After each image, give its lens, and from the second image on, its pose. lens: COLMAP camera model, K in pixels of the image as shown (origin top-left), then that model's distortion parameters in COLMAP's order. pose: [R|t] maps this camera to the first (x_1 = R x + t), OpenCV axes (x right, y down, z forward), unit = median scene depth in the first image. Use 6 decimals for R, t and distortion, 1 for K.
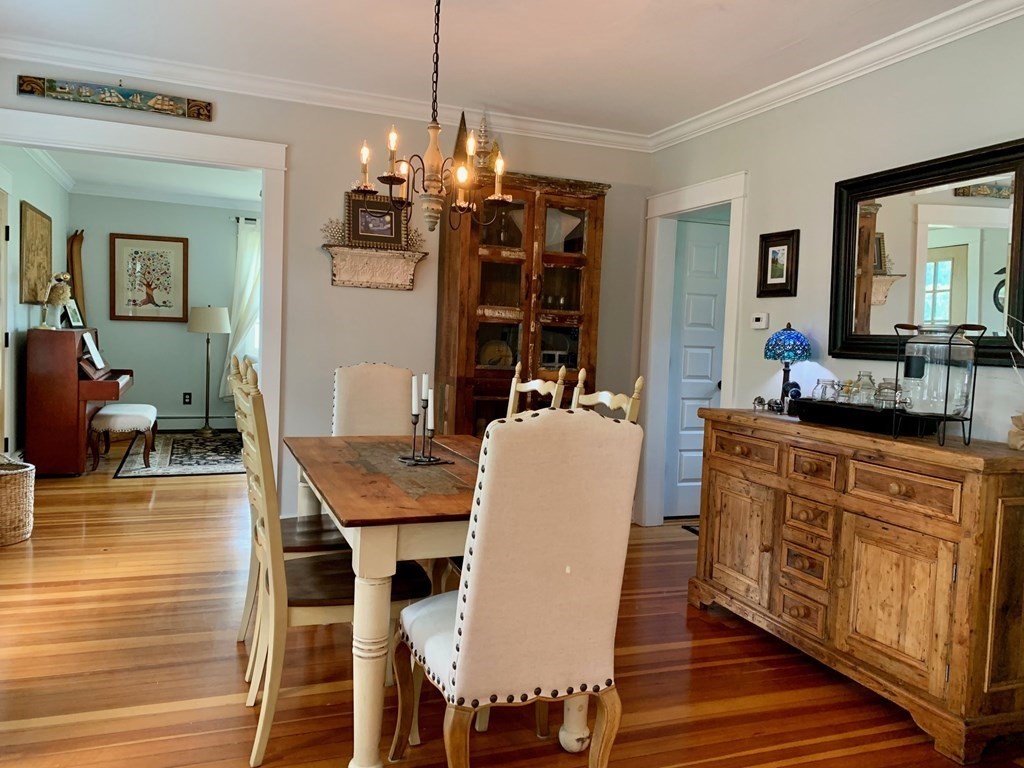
lens RADIAL K [[784.0, 0, 512.1], [0, 784.0, 383.0], [0, 0, 1]] dist [0.008528, 0.006461]
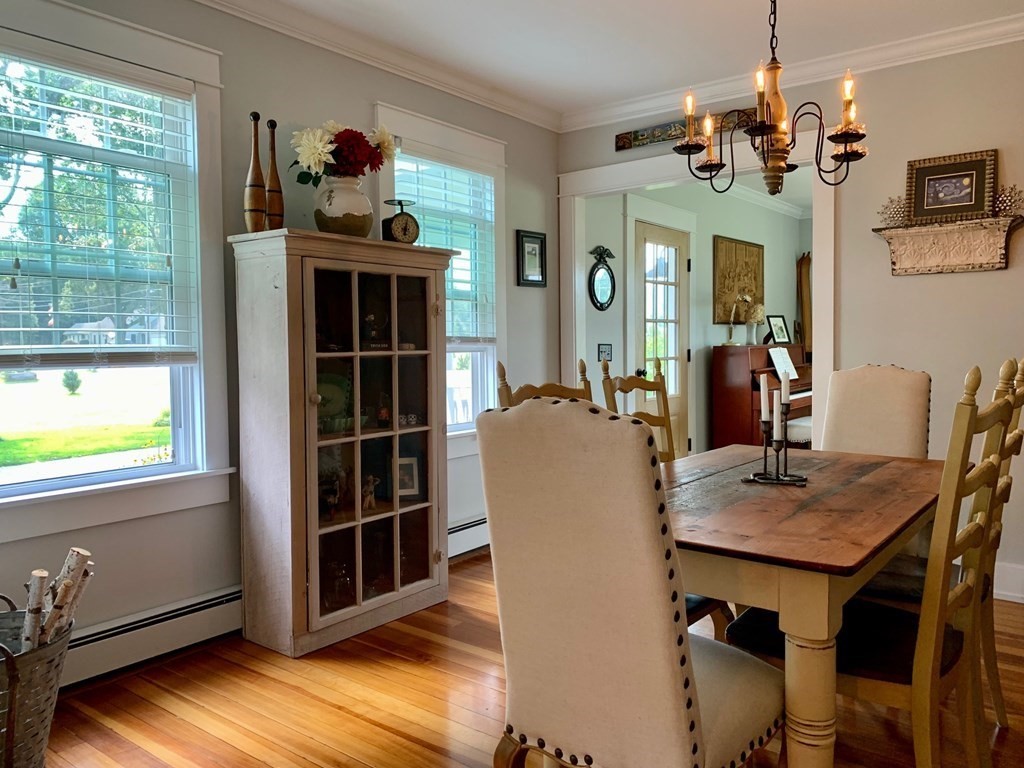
lens RADIAL K [[784.0, 0, 512.8], [0, 784.0, 381.5], [0, 0, 1]] dist [0.008528, 0.006461]
pose [[0.513744, -0.005905, -0.857923, 0.282658], [-0.017847, 0.999686, -0.017568, 0.011275], [0.857758, 0.024337, 0.513477, 0.216797]]
